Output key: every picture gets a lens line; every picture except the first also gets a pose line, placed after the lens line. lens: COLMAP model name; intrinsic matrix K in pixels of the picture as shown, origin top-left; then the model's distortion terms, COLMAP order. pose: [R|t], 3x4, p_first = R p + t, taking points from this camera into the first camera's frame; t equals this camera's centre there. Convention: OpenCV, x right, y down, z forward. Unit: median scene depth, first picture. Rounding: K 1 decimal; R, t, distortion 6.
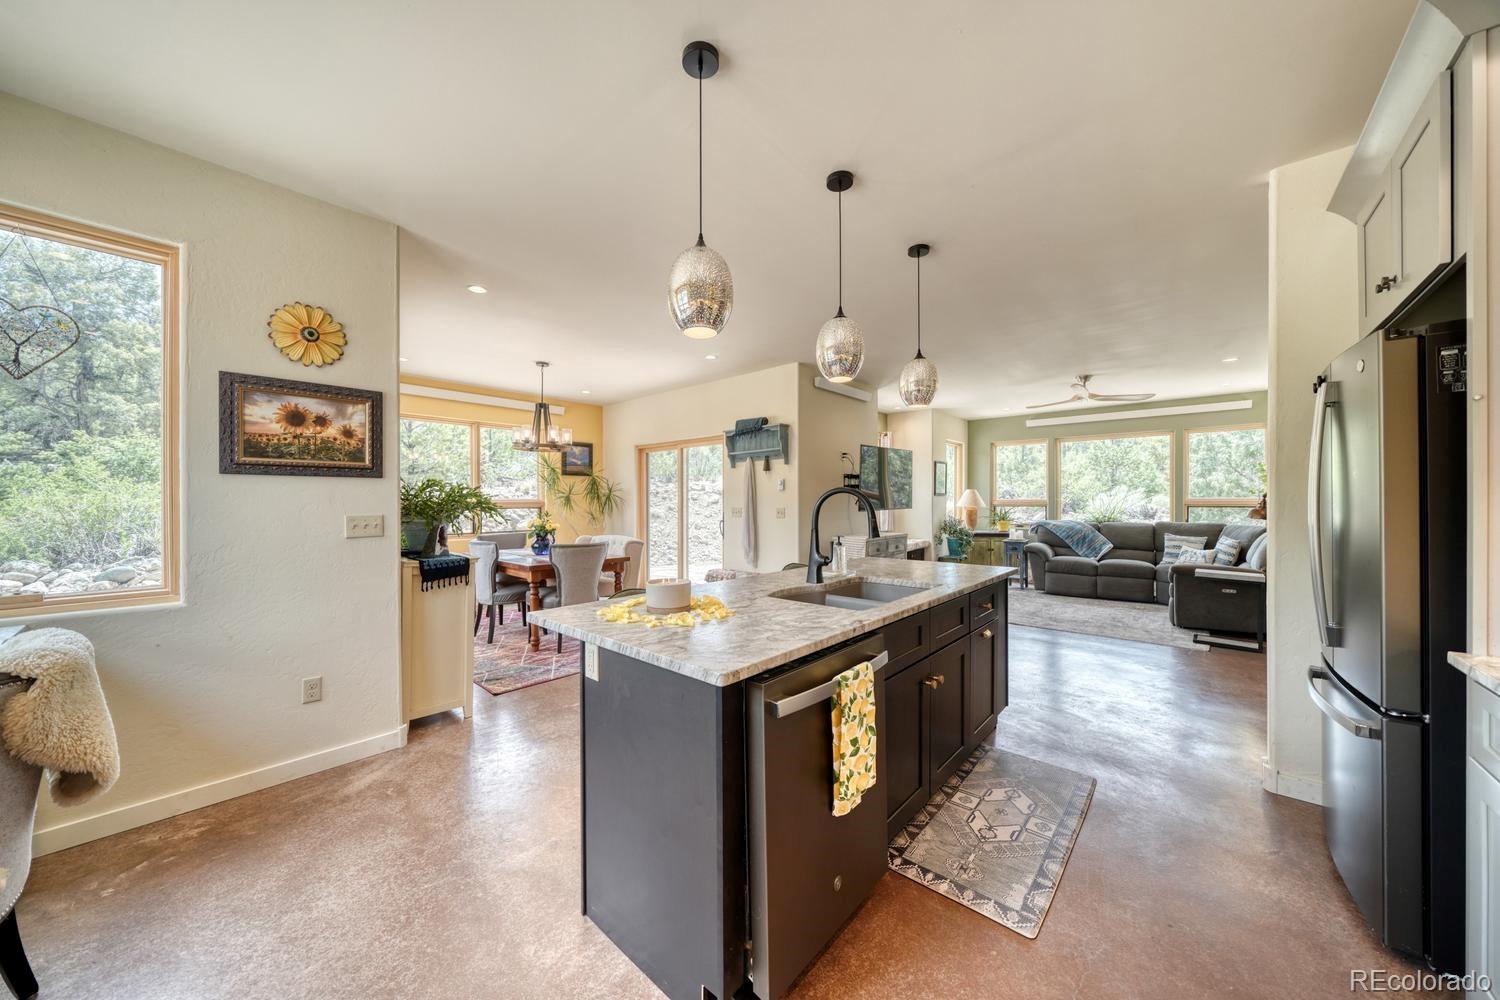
lens RADIAL K [[524.3, 0, 741.4], [0, 524.3, 498.0], [0, 0, 1]] dist [-0.006724, 0.000287]
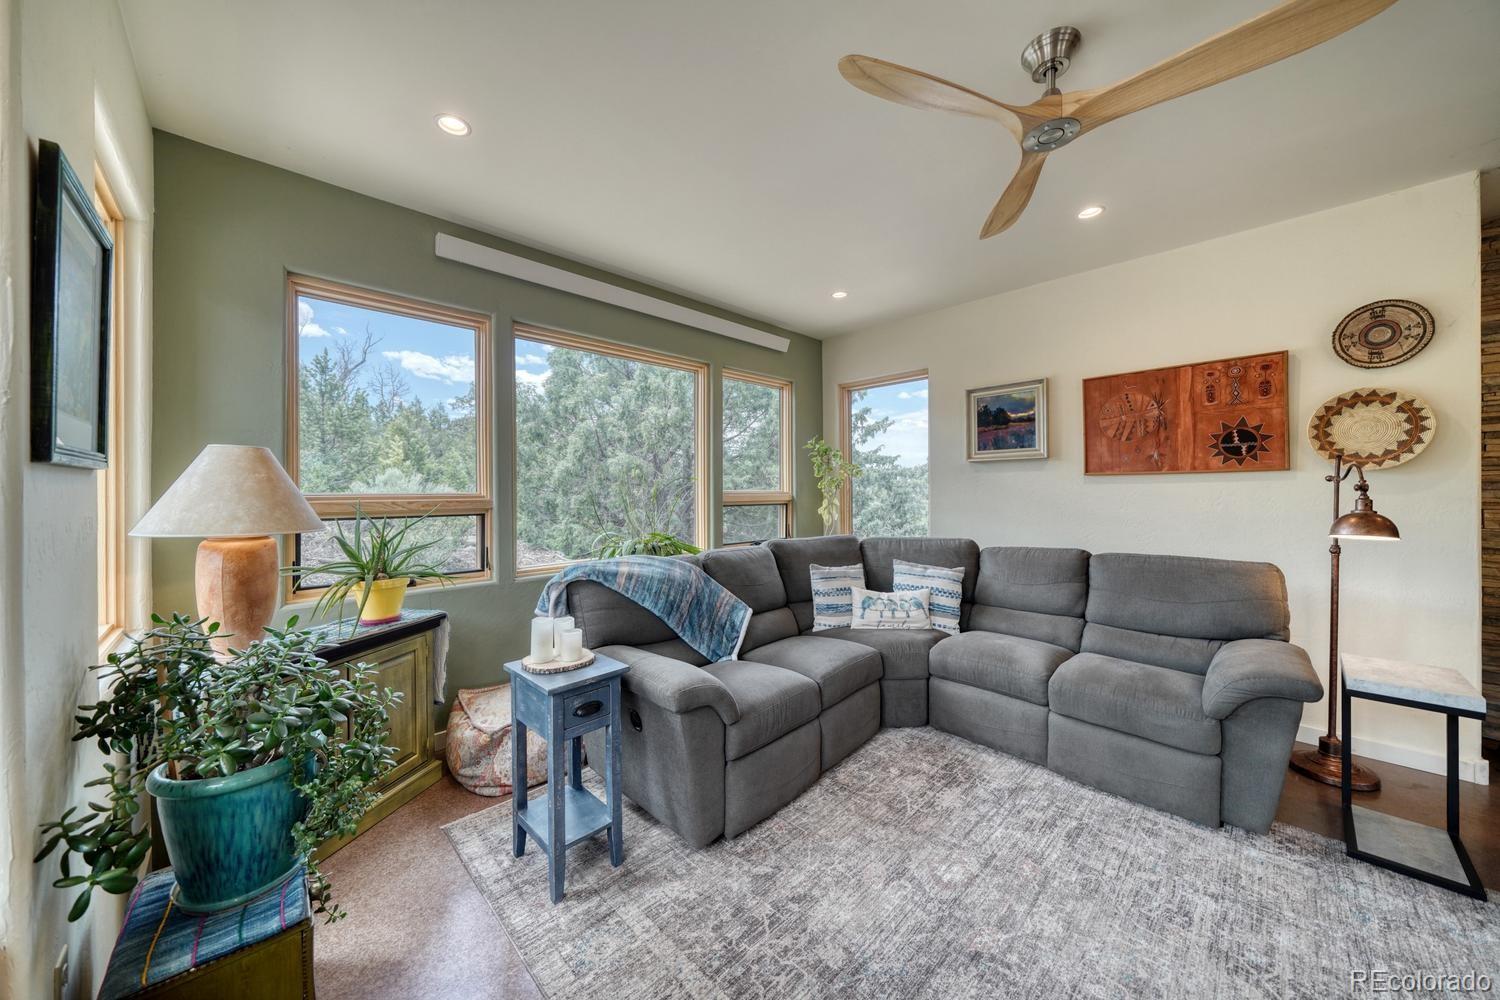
lens RADIAL K [[524.3, 0, 736.8], [0, 524.3, 490.6], [0, 0, 1]] dist [-0.006724, 0.000287]
pose [[0.083225, 0.000335, 0.996531, 0.358342], [-0.003189, 0.999995, -0.000069, -0.000382], [-0.996526, -0.003172, 0.083225, 1.121993]]
